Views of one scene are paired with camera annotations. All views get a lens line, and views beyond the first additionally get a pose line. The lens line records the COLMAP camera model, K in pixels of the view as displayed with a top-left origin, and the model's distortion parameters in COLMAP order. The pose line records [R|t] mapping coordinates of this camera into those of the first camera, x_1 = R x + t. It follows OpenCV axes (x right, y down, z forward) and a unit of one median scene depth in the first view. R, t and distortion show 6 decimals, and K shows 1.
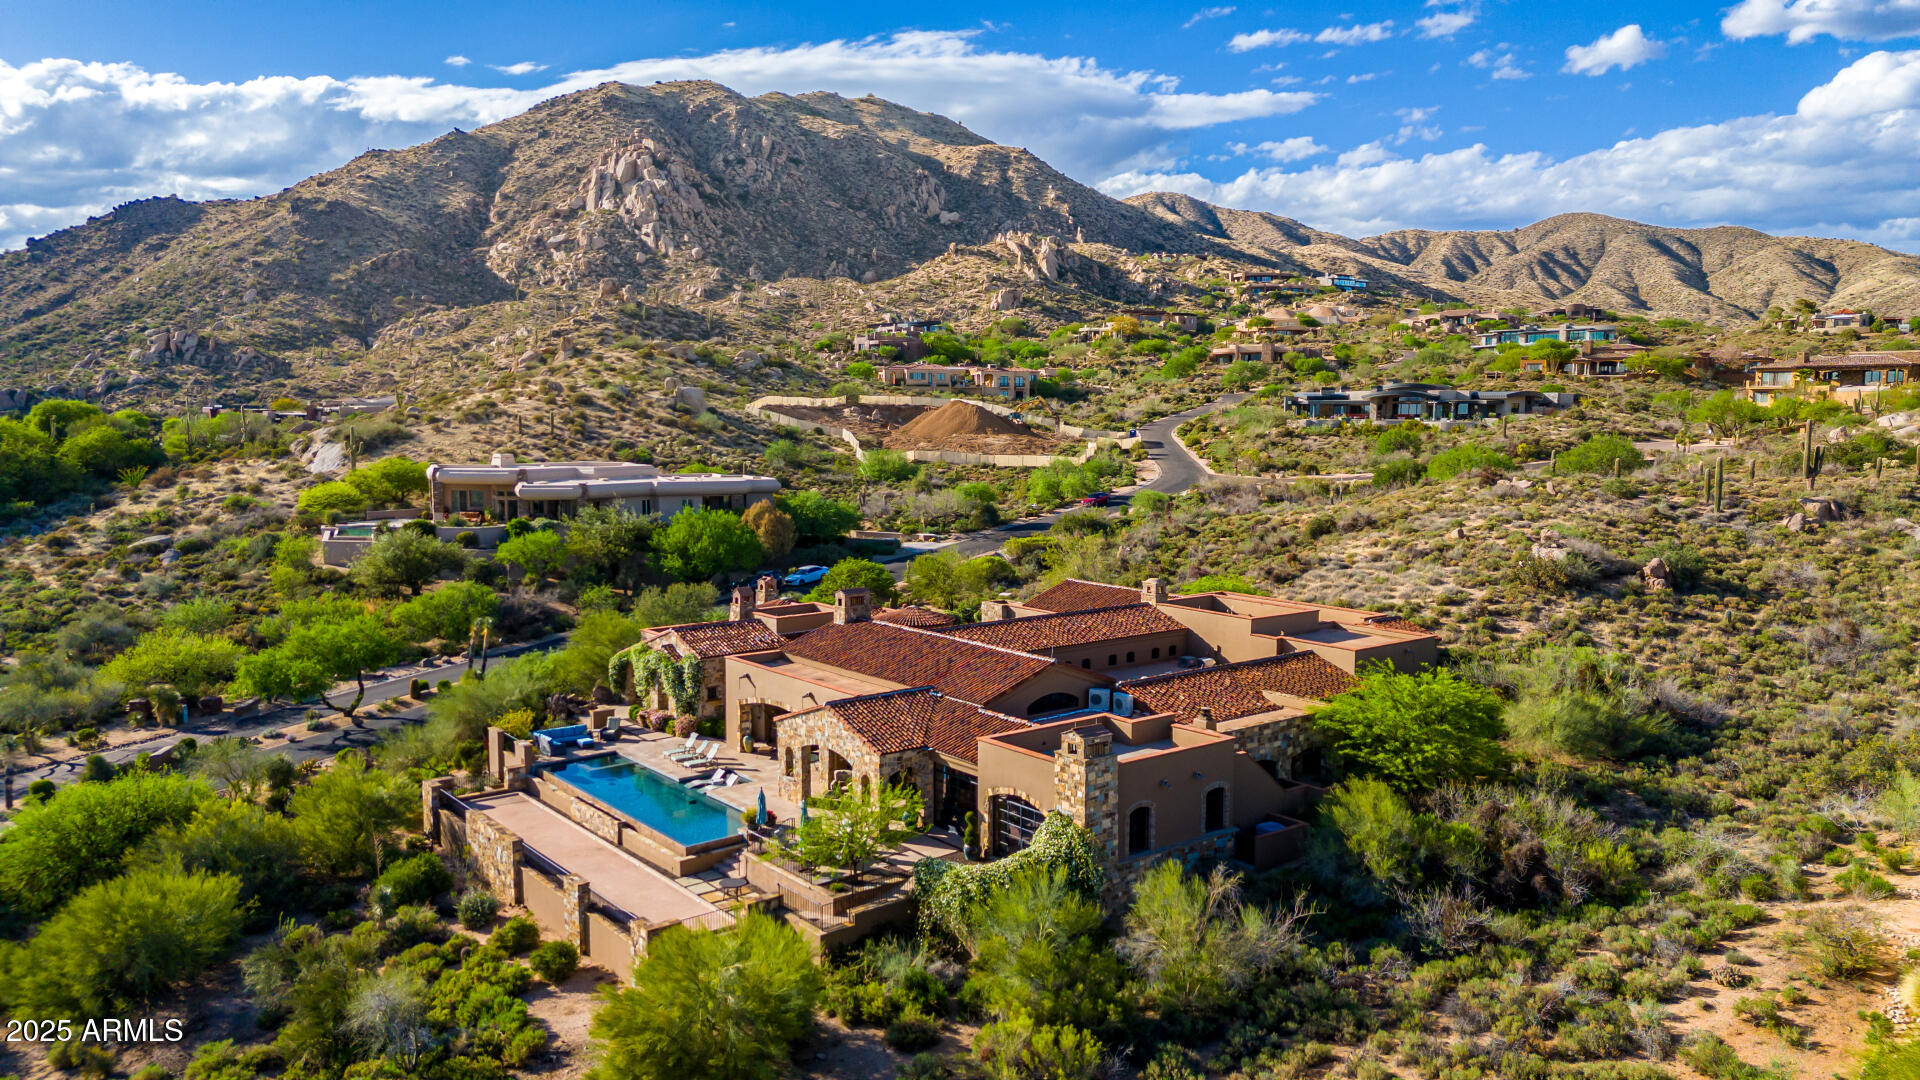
lens RADIAL K [[1337.3, 0, 972.9], [0, 1337.3, 553.0], [0, 0, 1]] dist [0.081007, -0.082310]
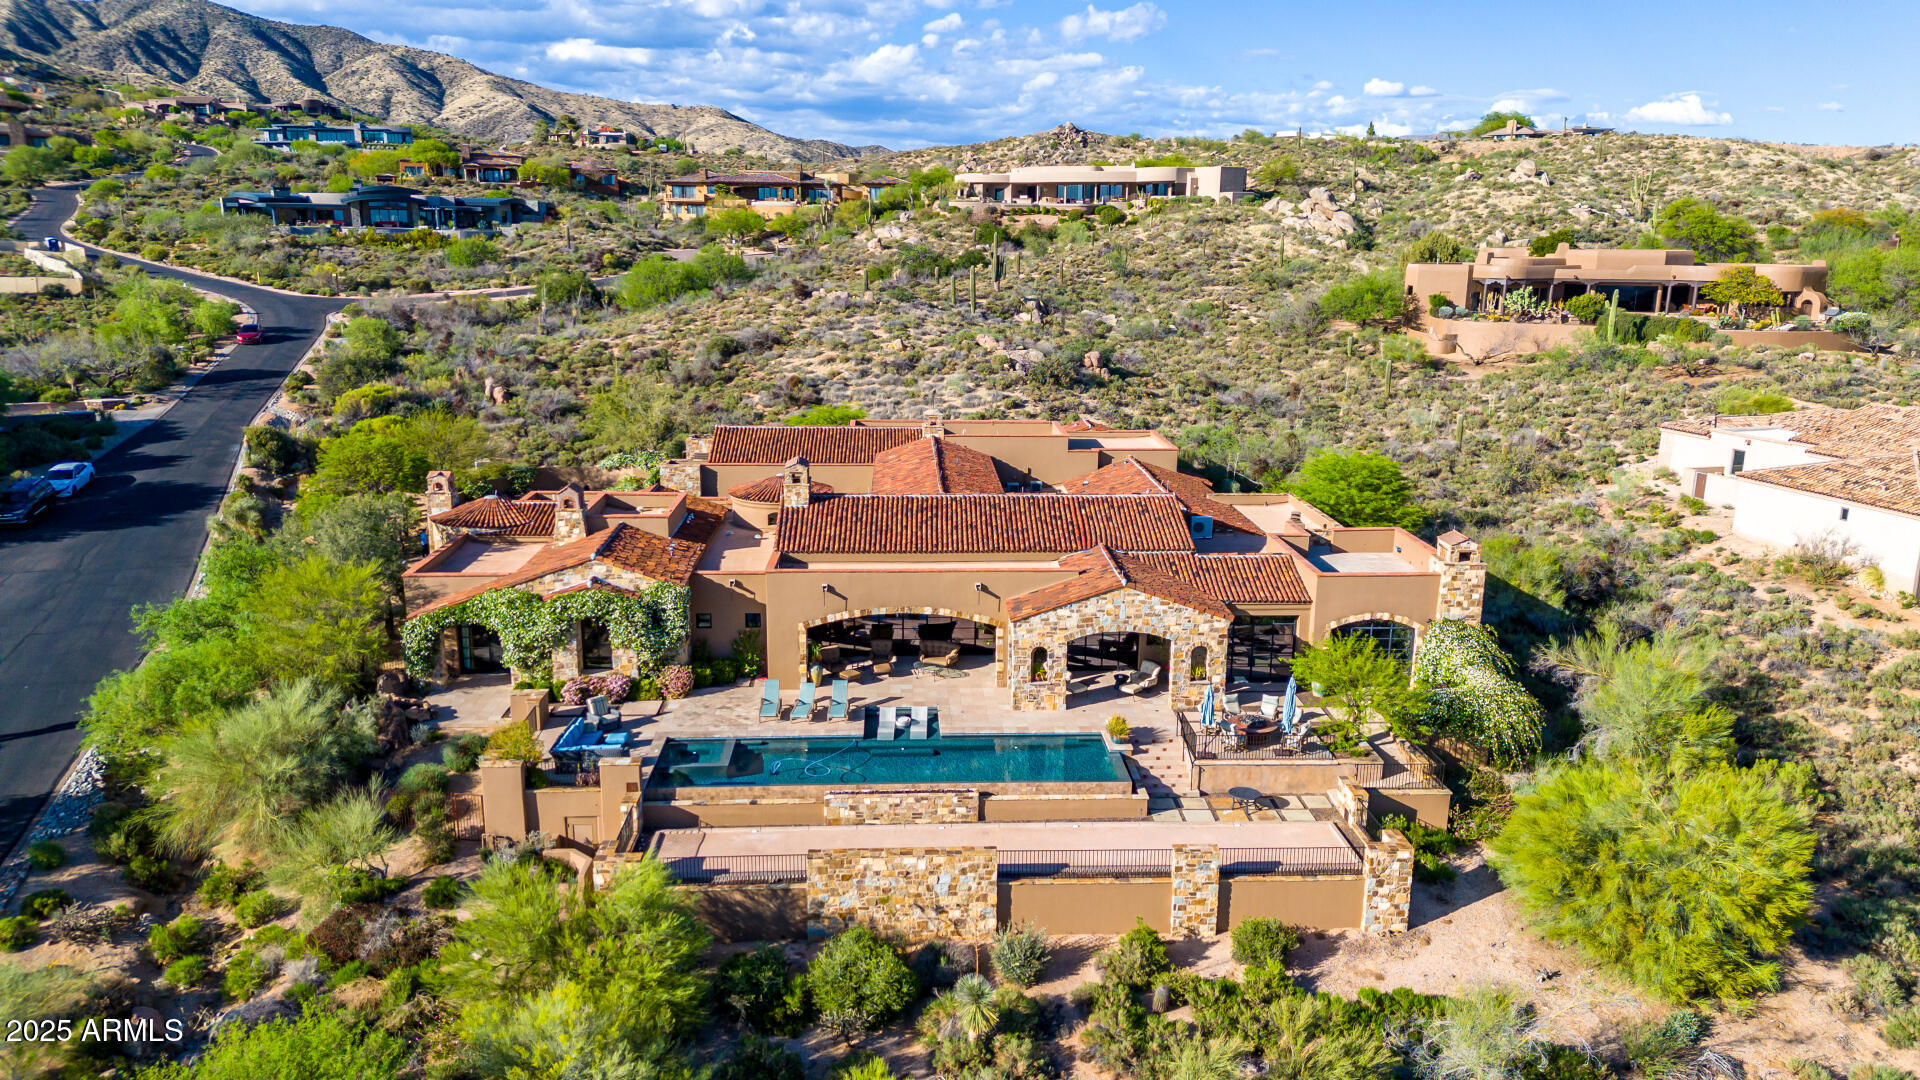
lens RADIAL K [[1337.3, 0, 966.0], [0, 1337.3, 536.7], [0, 0, 1]] dist [0.081007, -0.082310]
pose [[0.592433, -0.181863, 0.784824, -0.098625], [0.079952, 0.982650, 0.167351, -0.007841], [-0.801642, -0.036396, 0.596695, 0.067731]]
